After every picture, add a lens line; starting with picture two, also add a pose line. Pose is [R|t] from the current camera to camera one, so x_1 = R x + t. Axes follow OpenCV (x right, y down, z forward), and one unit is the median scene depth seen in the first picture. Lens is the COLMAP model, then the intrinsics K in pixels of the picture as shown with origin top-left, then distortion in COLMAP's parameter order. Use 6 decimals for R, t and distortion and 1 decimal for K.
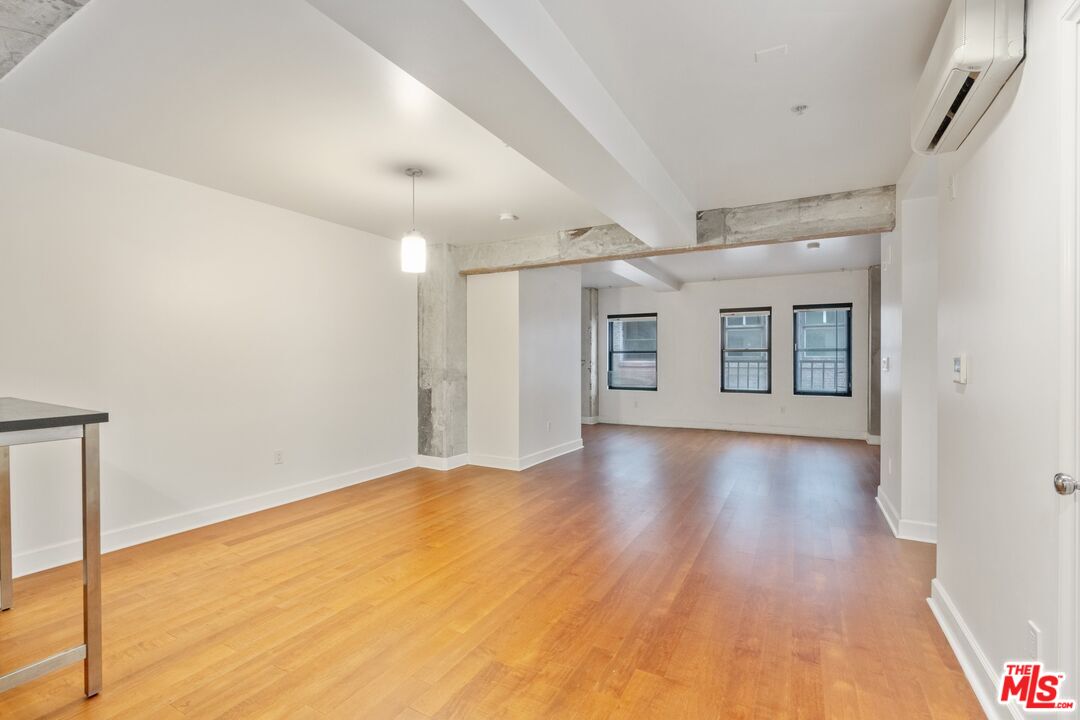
lens RADIAL K [[490.3, 0, 536.6], [0, 490.3, 360.0], [0, 0, 1]] dist [-0.005658, -0.000378]
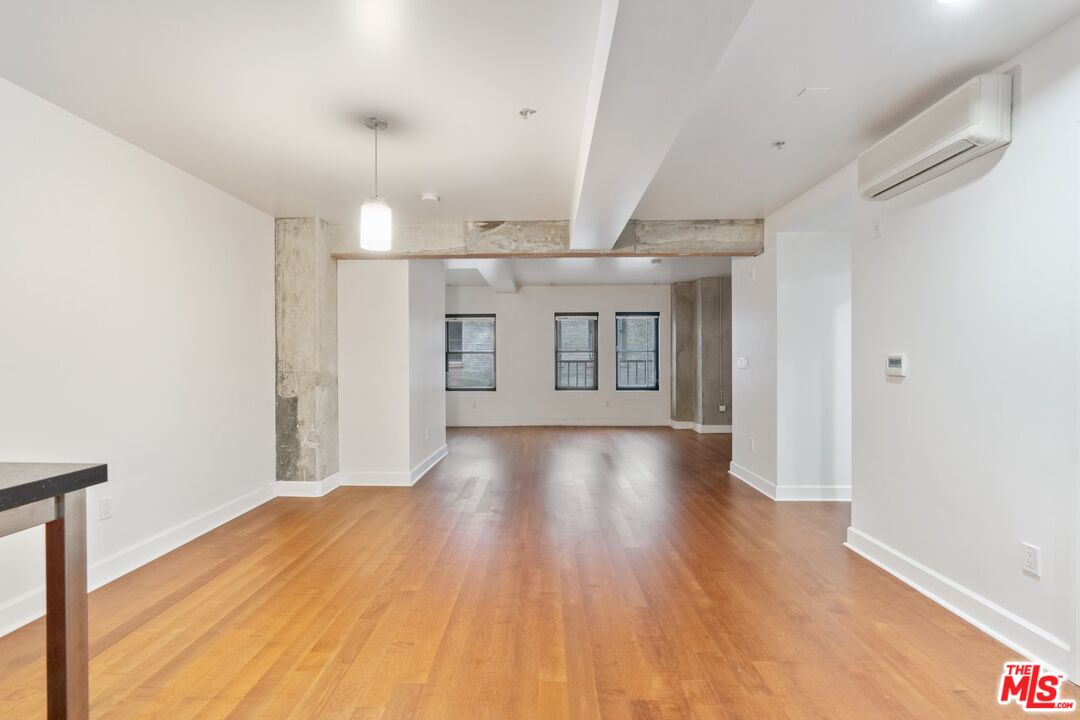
lens RADIAL K [[487.2, 0, 540.0], [0, 487.2, 360.0], [0, 0, 1]] dist [-0.009250, 0.000298]
pose [[0.883549, -0.003519, 0.468325, -0.236710], [0.004424, 0.999990, -0.000833, 0.000475], [-0.468317, 0.002808, 0.883556, 0.112433]]
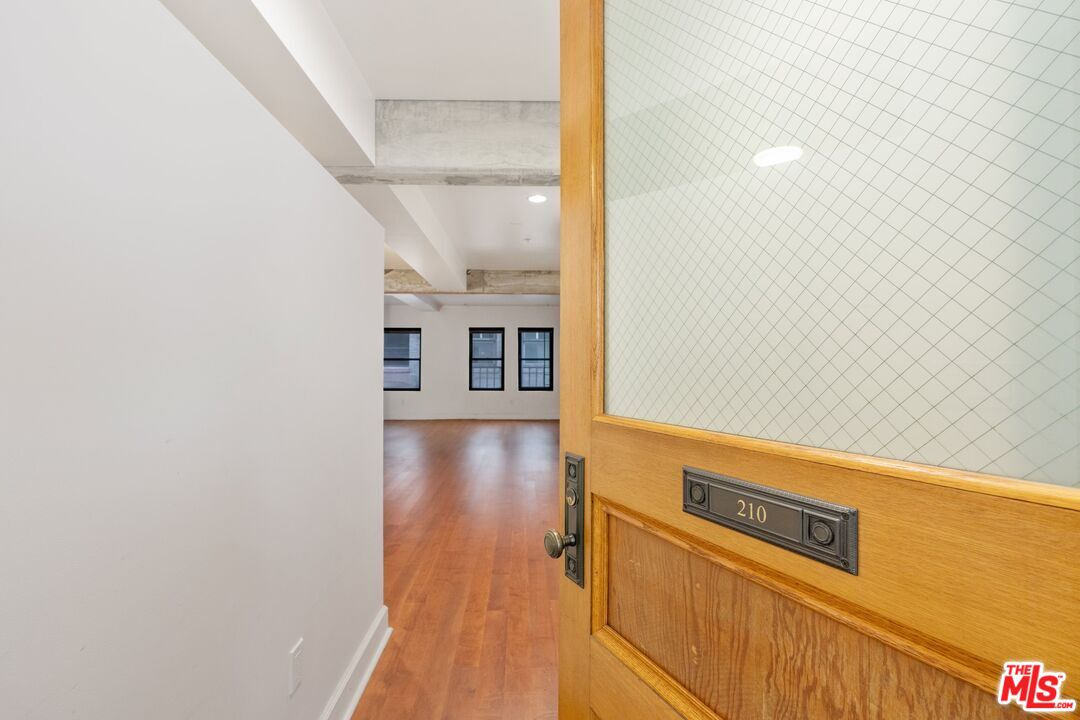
lens RADIAL K [[482.6, 0, 535.7], [0, 482.6, 361.0], [0, 0, 1]] dist [-0.002651, 0.000141]
pose [[0.862967, 0.009533, 0.505171, -0.197323], [-0.003397, 0.999909, -0.013066, 0.003798], [-0.505249, 0.009560, 0.862921, -0.331014]]
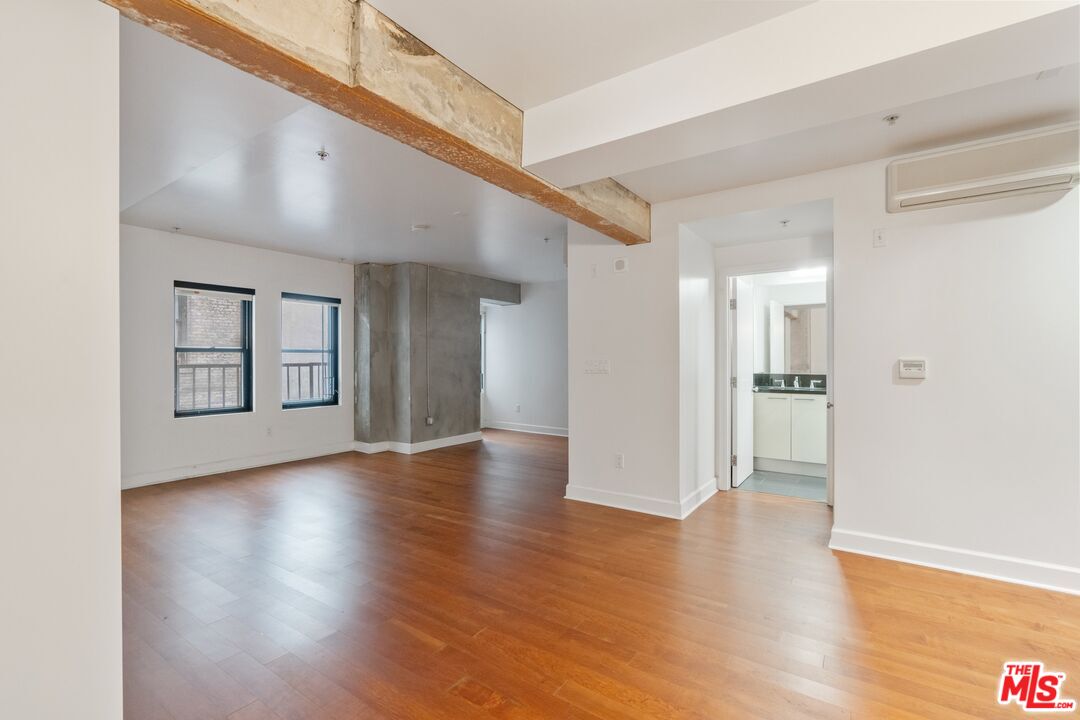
lens RADIAL K [[482.6, 0, 535.7], [0, 482.6, 361.0], [0, 0, 1]] dist [-0.002651, 0.000141]
pose [[0.107805, -0.001399, 0.994171, -0.254369], [0.005837, 0.999983, 0.000775, -0.003694], [-0.994155, 0.005720, 0.107811, 0.757421]]
